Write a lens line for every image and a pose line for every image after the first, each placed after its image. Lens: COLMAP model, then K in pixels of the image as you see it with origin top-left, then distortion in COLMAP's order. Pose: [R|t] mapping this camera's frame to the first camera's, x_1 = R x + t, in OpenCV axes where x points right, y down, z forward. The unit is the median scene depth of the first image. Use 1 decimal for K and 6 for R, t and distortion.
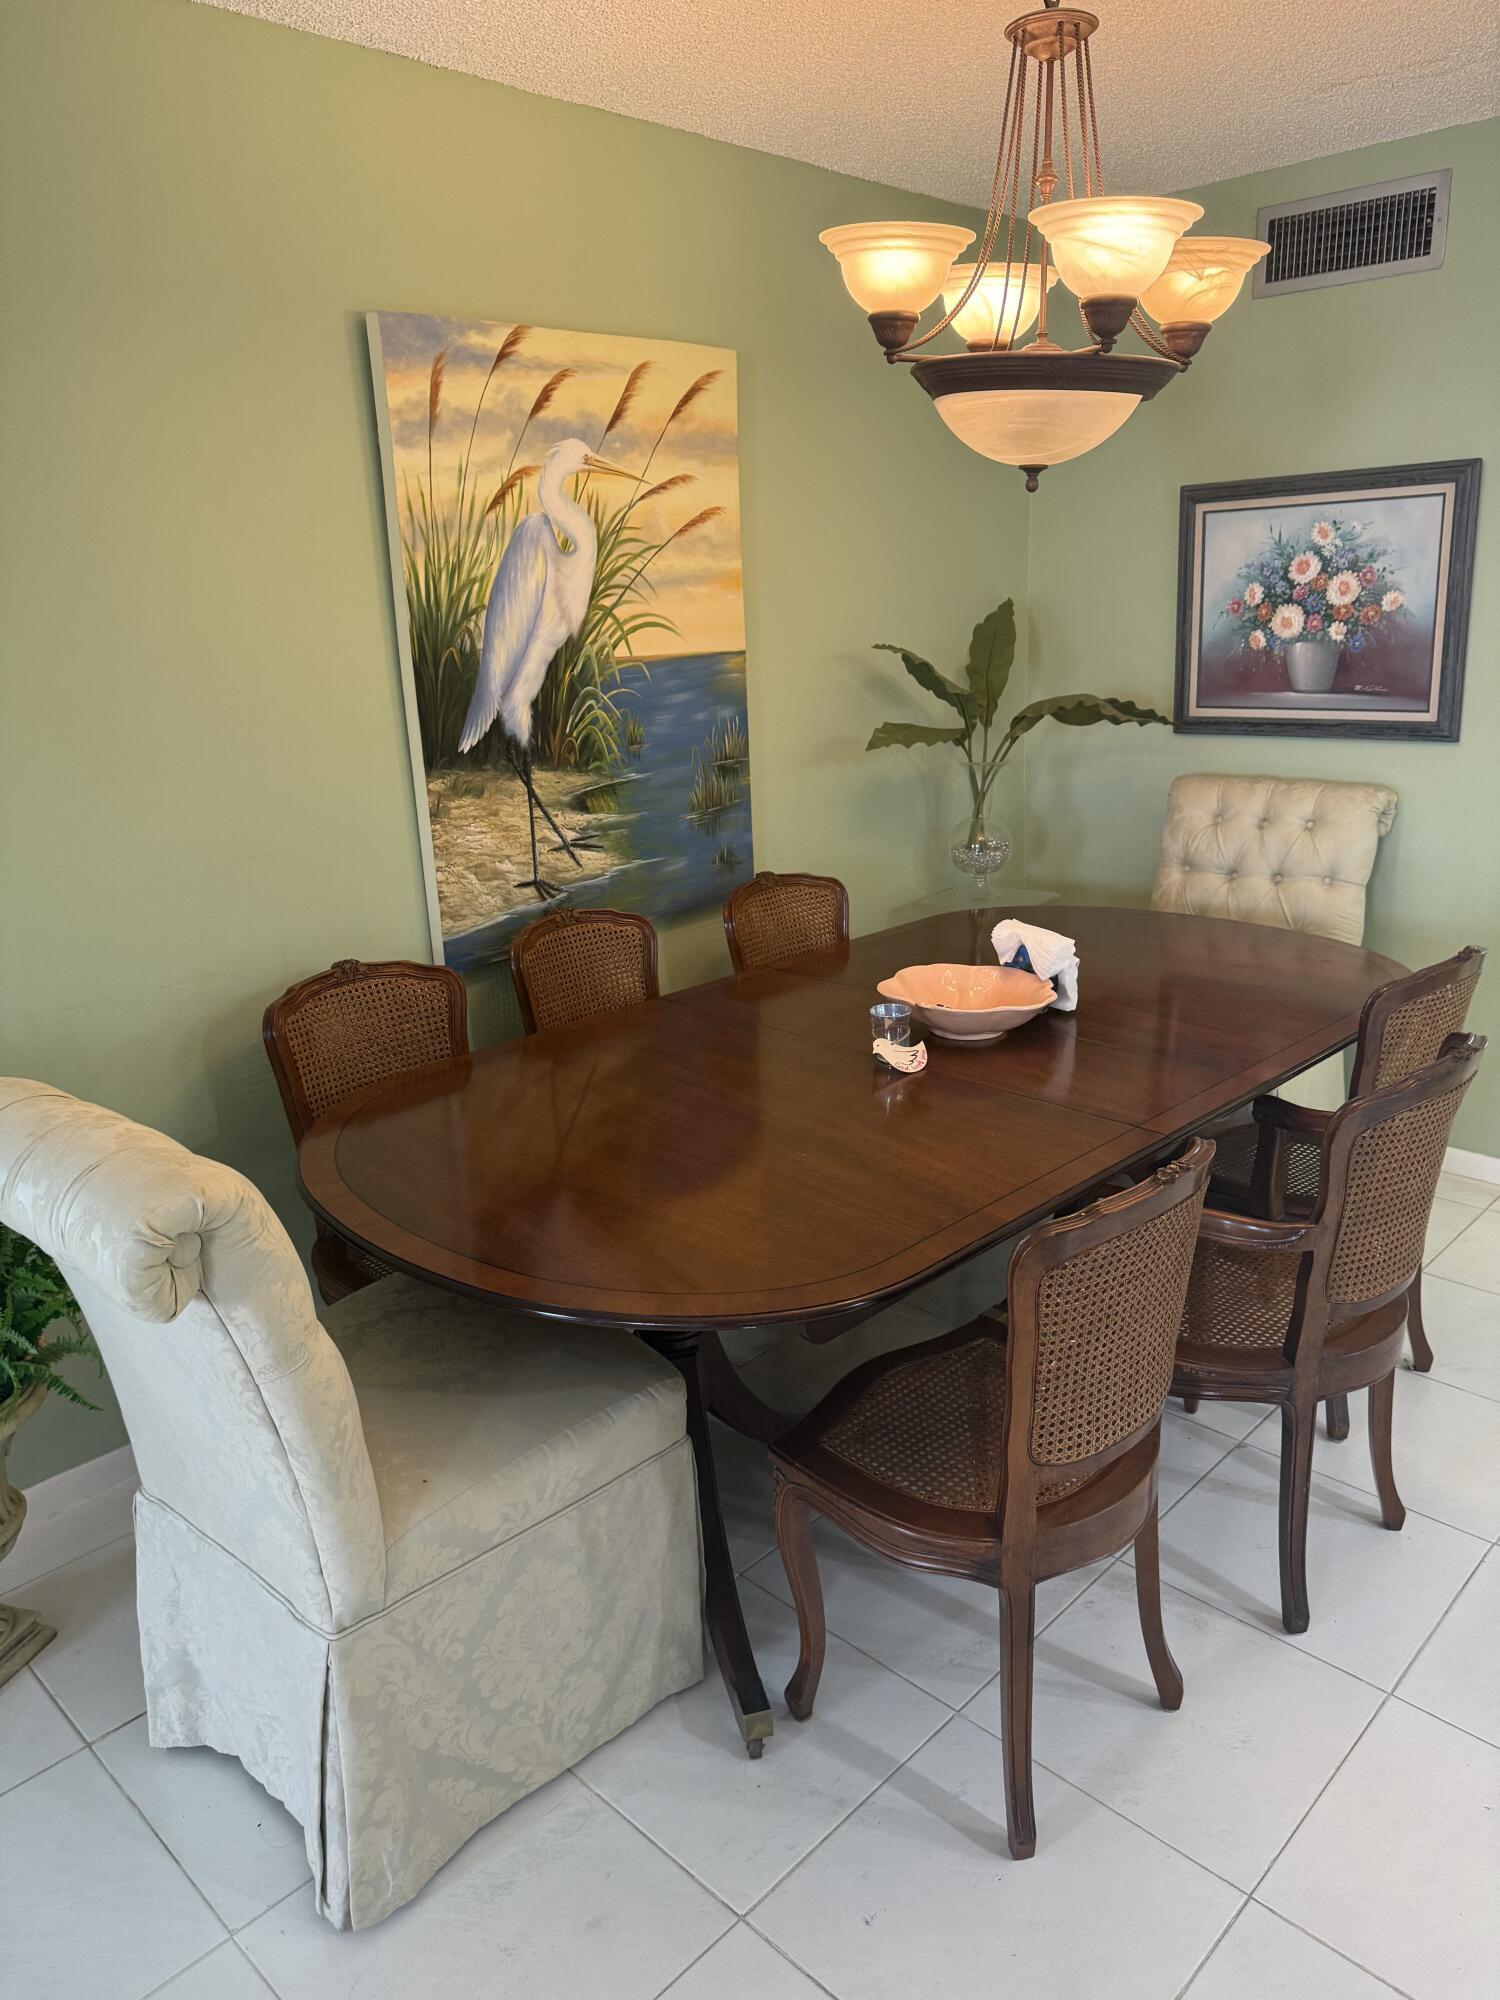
lens RADIAL K [[1451.1, 0, 751.9], [0, 1451.1, 996.3], [0, 0, 1]] dist [0.074930, -0.099744]
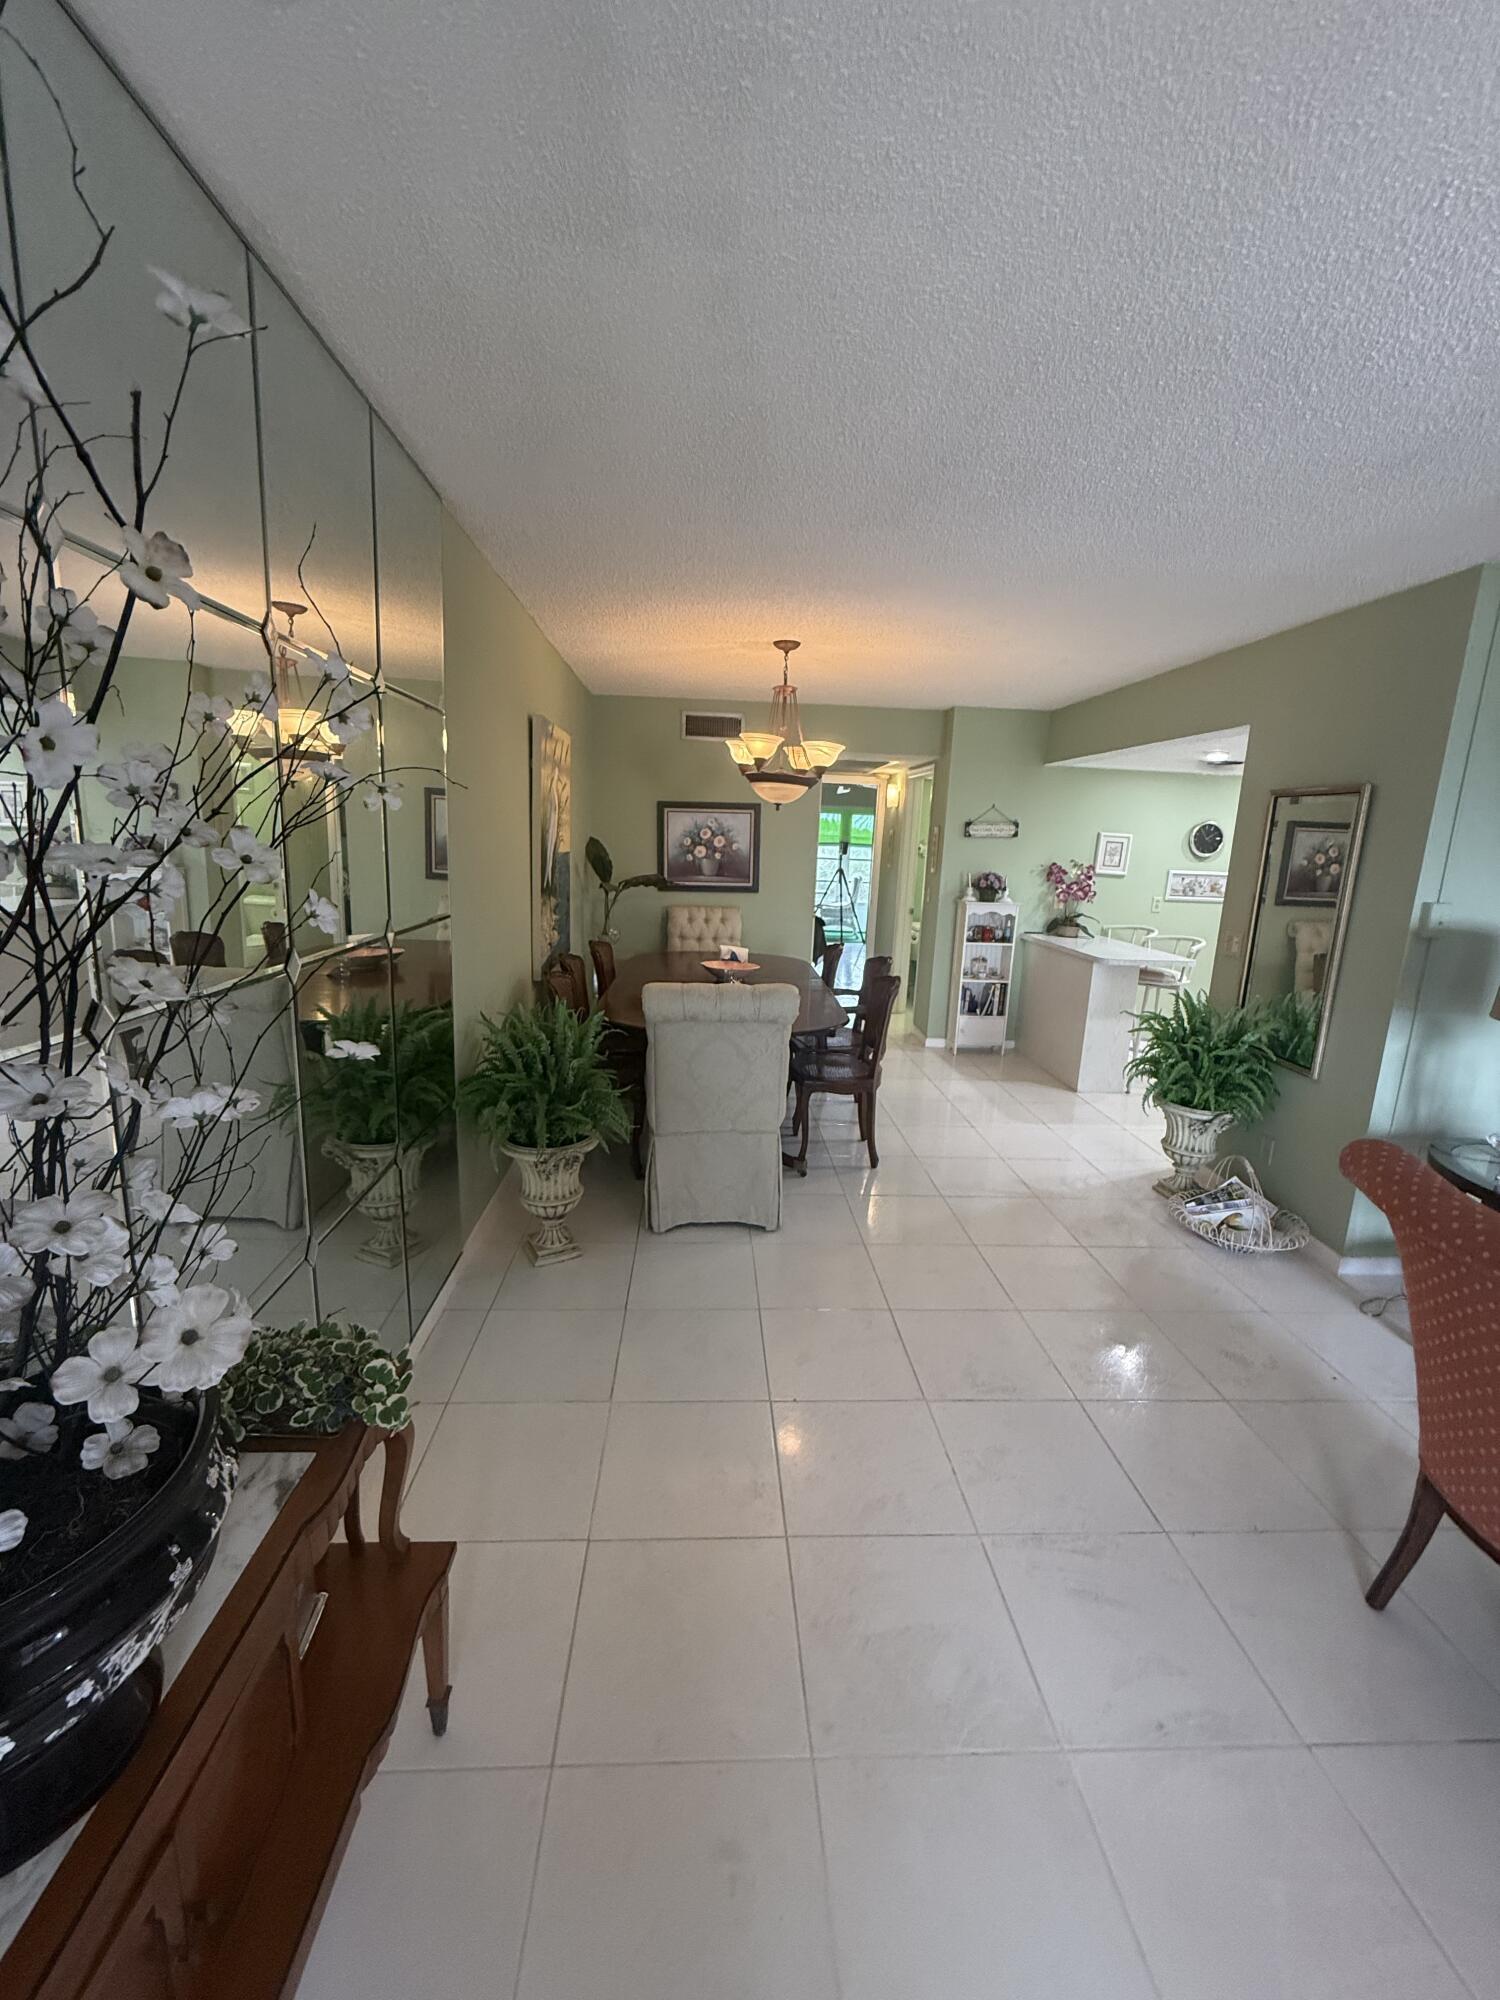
lens RADIAL K [[801.7, 0, 749.0], [0, 801.7, 997.4], [0, 0, 1]] dist [-0.003350, 0.000108]
pose [[0.691848, -0.089156, 0.716518, -0.713921], [0.145380, 0.989225, -0.017285, 0.066413], [-0.707256, 0.116126, 0.697355, -0.123538]]
